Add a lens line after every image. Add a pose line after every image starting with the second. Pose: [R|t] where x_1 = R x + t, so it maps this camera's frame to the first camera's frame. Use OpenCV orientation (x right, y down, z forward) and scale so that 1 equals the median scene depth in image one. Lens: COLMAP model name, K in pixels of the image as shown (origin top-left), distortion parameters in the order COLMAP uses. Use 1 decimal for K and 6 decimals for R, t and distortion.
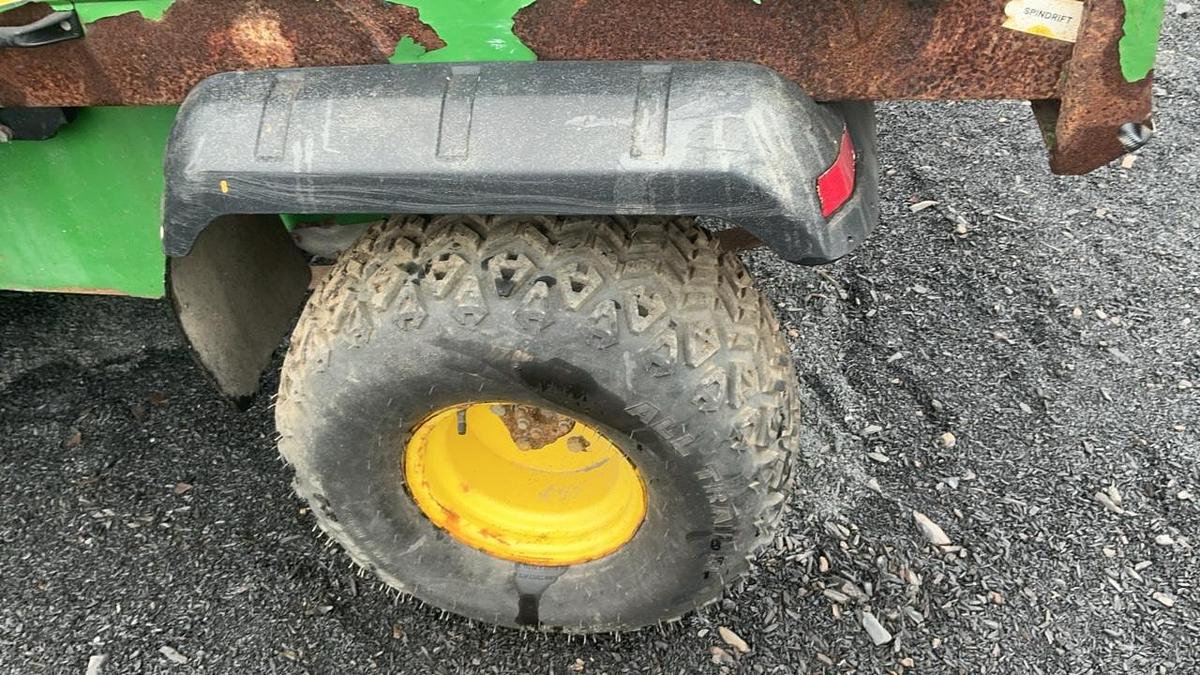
lens RADIAL K [[951.3, 0, 596.9], [0, 951.3, 338.9], [0, 0, 1]] dist [0.087691, -0.160804]
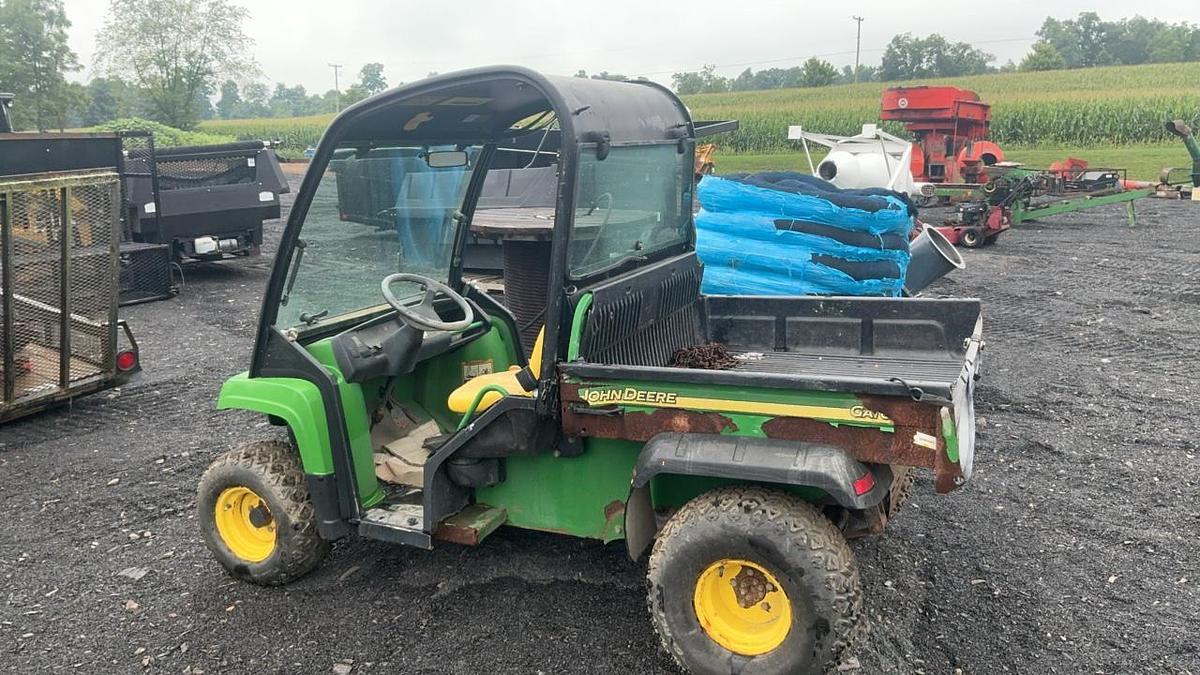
lens RADIAL K [[951.3, 0, 596.7], [0, 951.3, 335.0], [0, 0, 1]] dist [0.087691, -0.160804]
pose [[0.963939, 0.093957, -0.248985, 0.093287], [-0.203071, 0.864387, -0.459998, 0.630288], [0.172000, 0.493971, 0.852296, -1.255564]]
